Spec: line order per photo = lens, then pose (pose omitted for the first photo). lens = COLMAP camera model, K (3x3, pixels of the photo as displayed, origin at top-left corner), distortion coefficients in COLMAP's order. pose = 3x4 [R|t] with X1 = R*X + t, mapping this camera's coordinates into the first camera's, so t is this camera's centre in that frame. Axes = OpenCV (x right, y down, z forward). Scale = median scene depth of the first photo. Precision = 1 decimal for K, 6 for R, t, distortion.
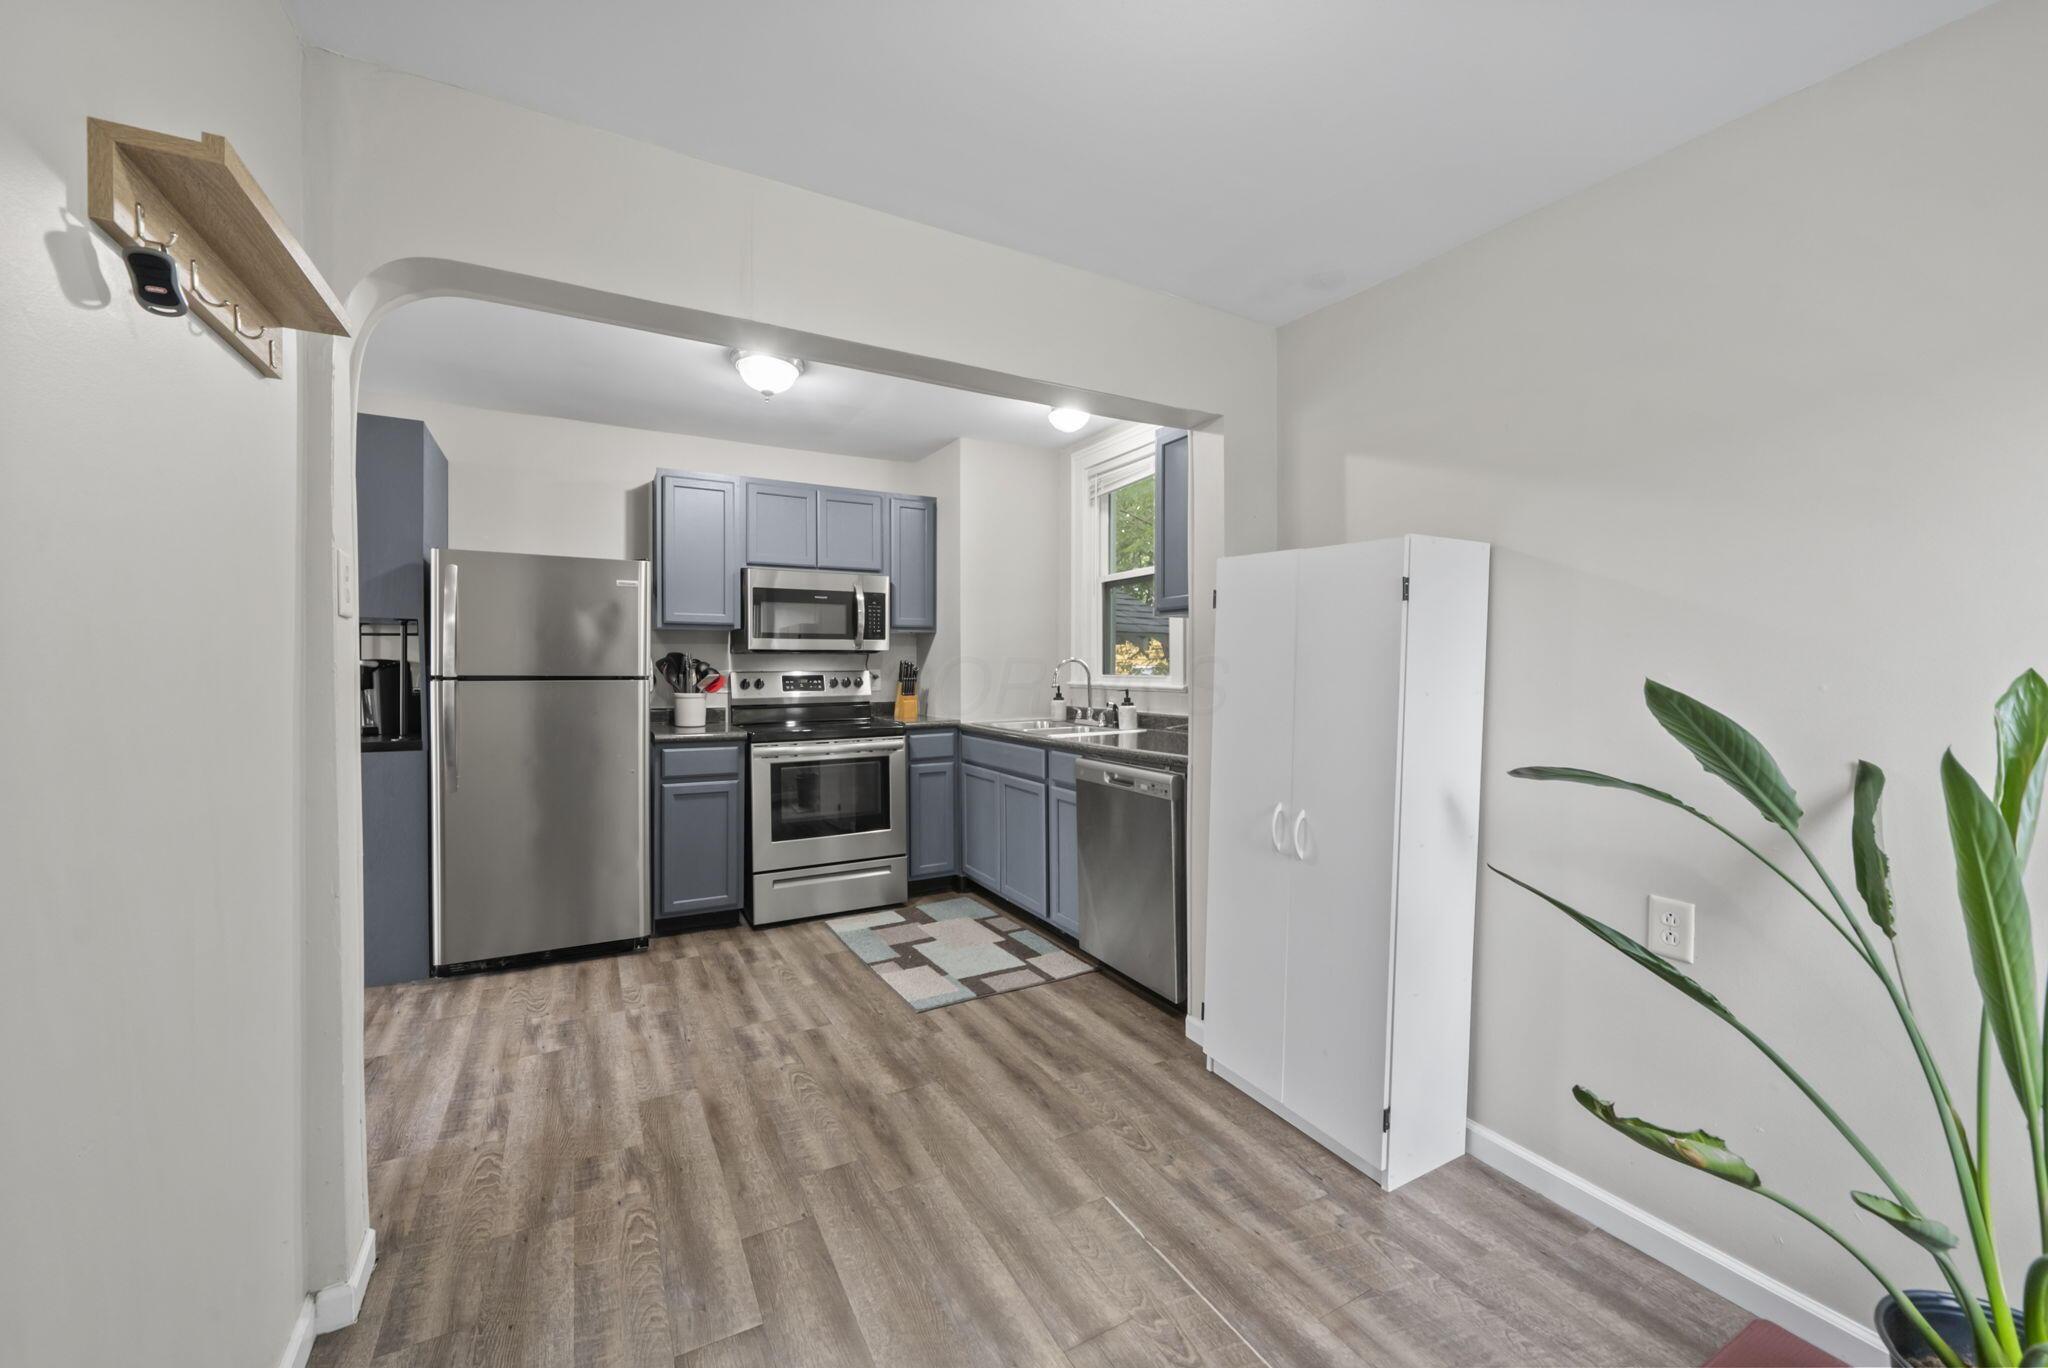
lens RADIAL K [[793.5, 0, 1013.7], [0, 793.5, 684.3], [0, 0, 1]] dist [-0.001728, -0.000171]
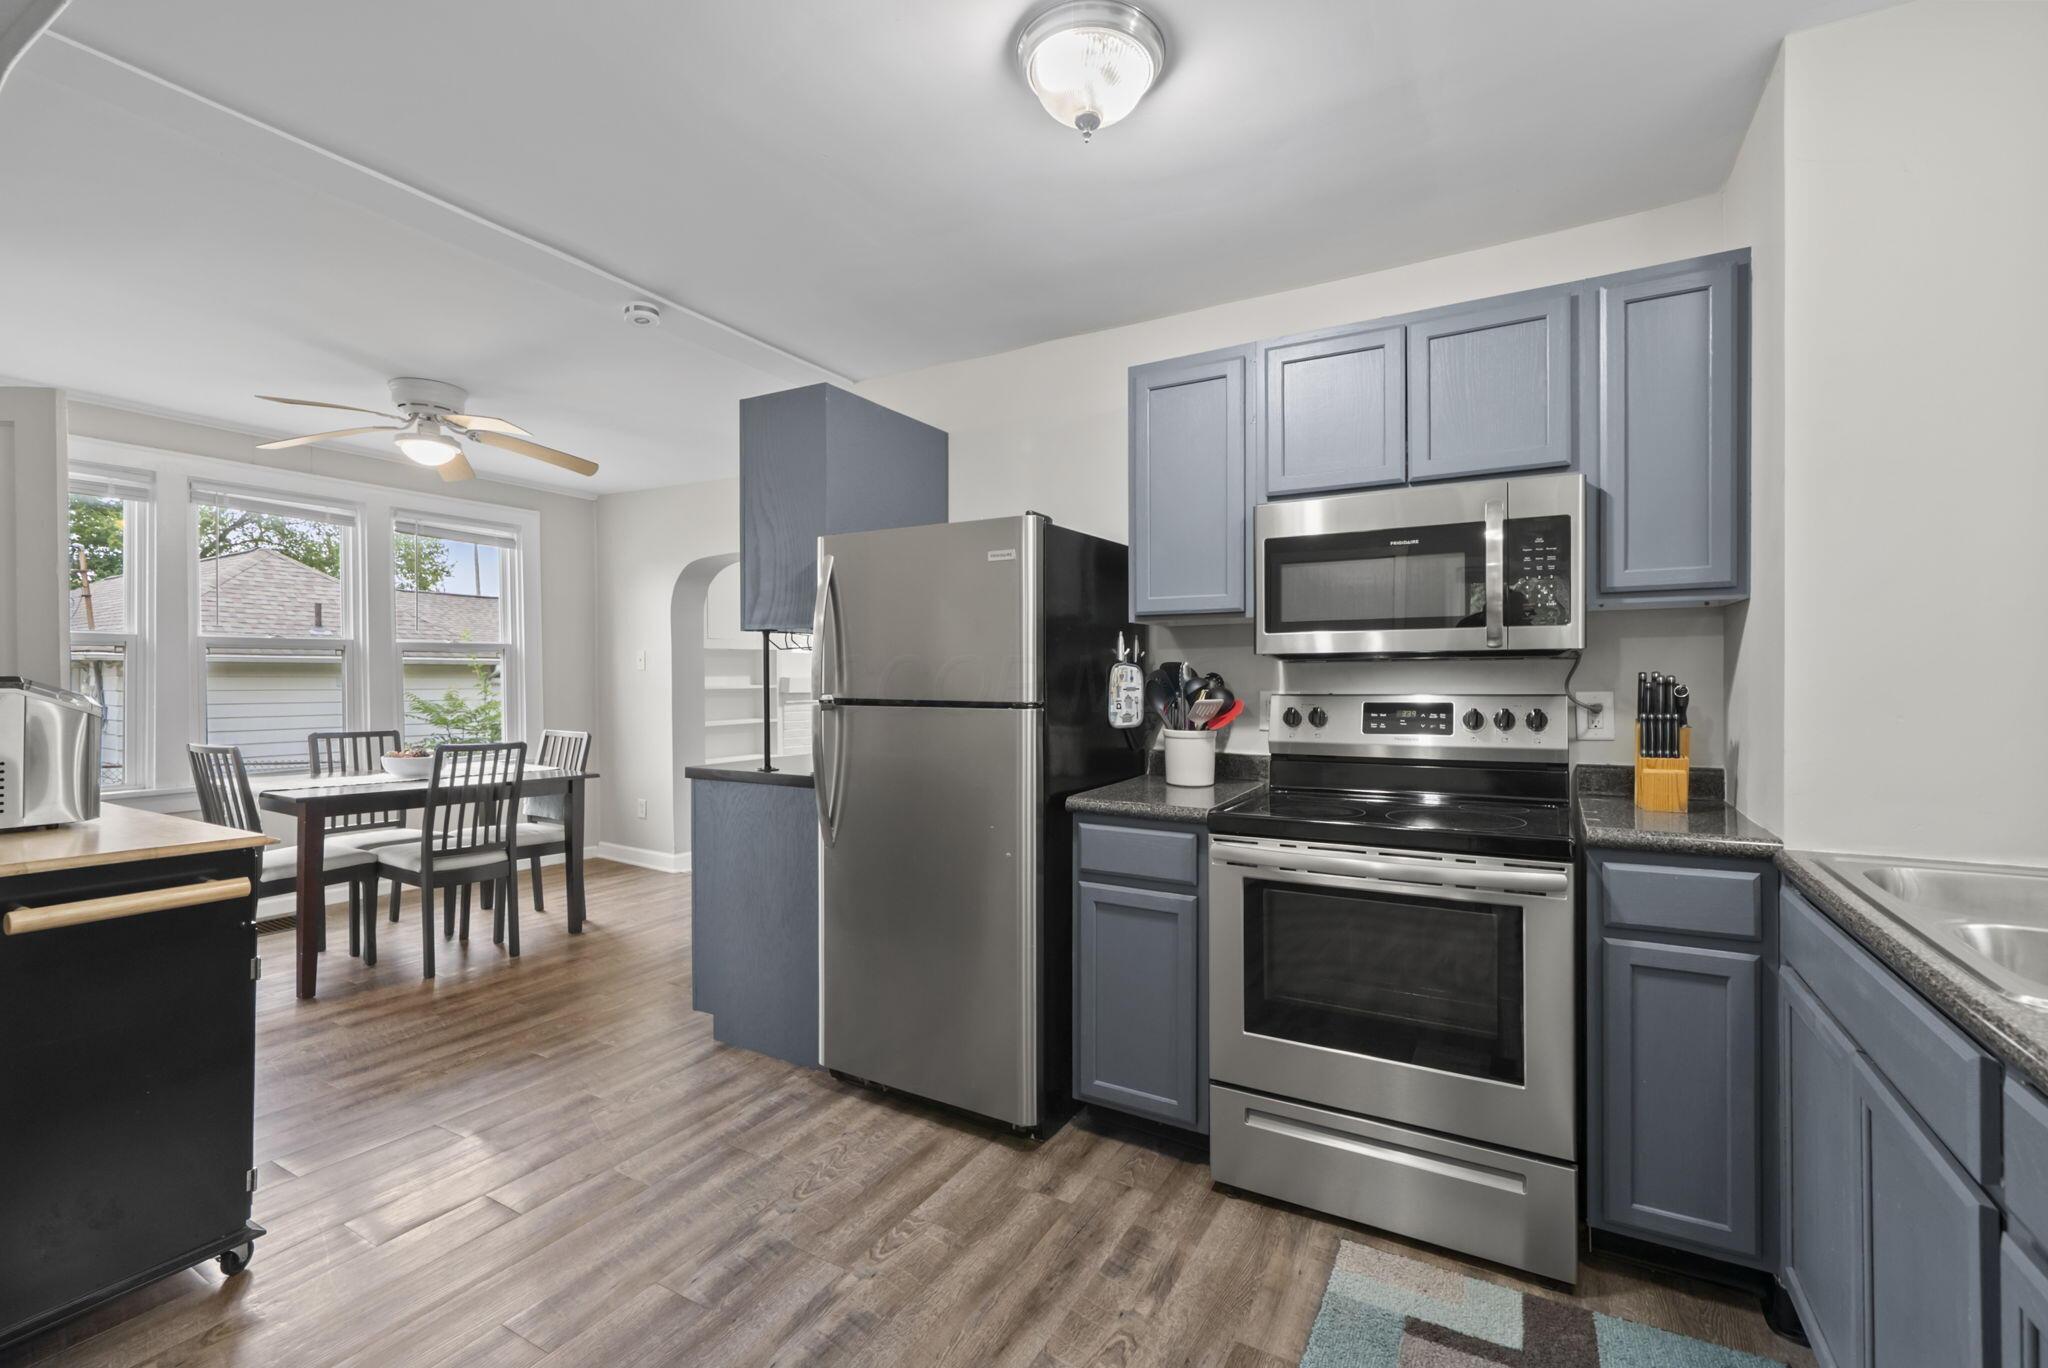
lens RADIAL K [[887.2, 0, 1024.0], [0, 887.2, 684.0], [0, 0, 1]] dist [-0.001053, -0.000115]
pose [[0.515061, 0.007467, -0.857121, 0.109713], [-0.015144, 0.999885, -0.000390, -0.022391], [0.857020, 0.013181, 0.515115, 0.576819]]
